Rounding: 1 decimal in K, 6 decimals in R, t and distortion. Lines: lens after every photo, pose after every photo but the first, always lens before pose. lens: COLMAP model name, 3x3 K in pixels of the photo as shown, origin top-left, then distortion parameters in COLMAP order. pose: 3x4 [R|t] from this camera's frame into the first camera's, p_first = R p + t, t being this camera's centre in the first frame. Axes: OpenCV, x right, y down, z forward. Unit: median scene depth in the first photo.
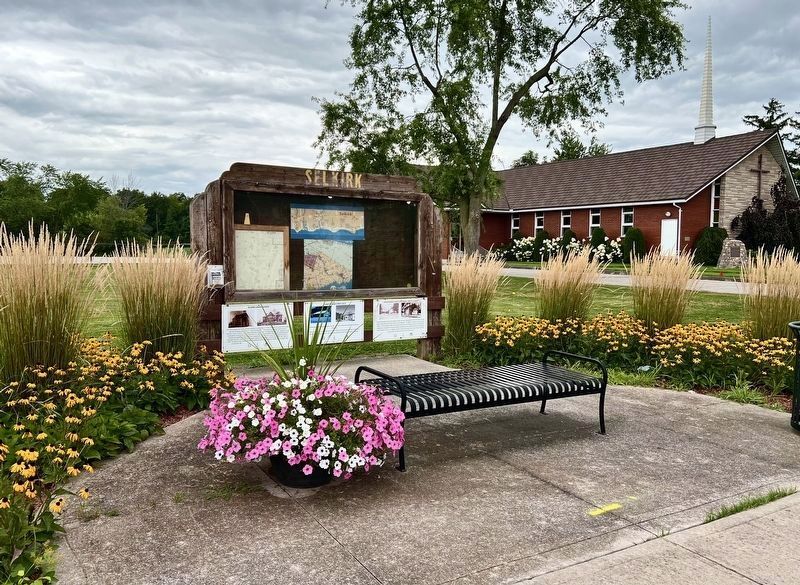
lens RADIAL K [[605.2, 0, 383.9], [0, 605.2, 292.8], [0, 0, 1]] dist [0.042376, -0.008871]
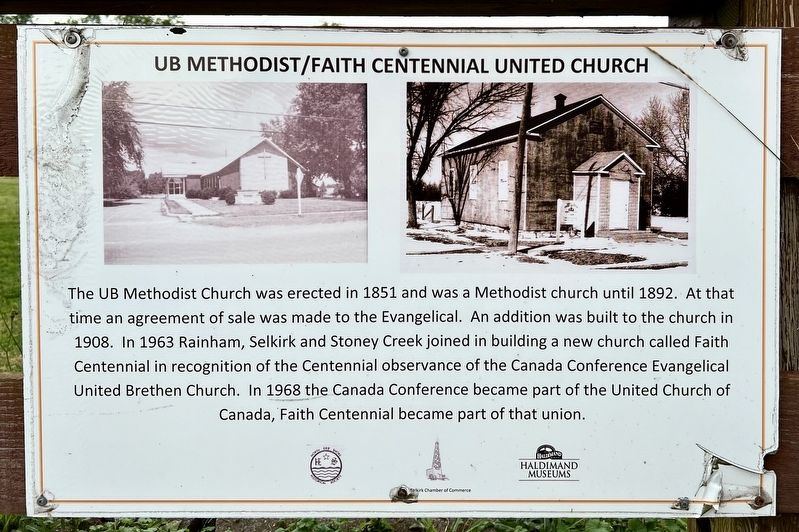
lens RADIAL K [[623.5, 0, 399.5], [0, 623.5, 240.1], [0, 0, 1]] dist [0.082376, -0.111800]
pose [[0.871406, -0.002005, -0.490558, 0.075644], [-0.023869, 0.998634, -0.046481, 0.045907], [0.489981, 0.052213, 0.870168, 0.987699]]
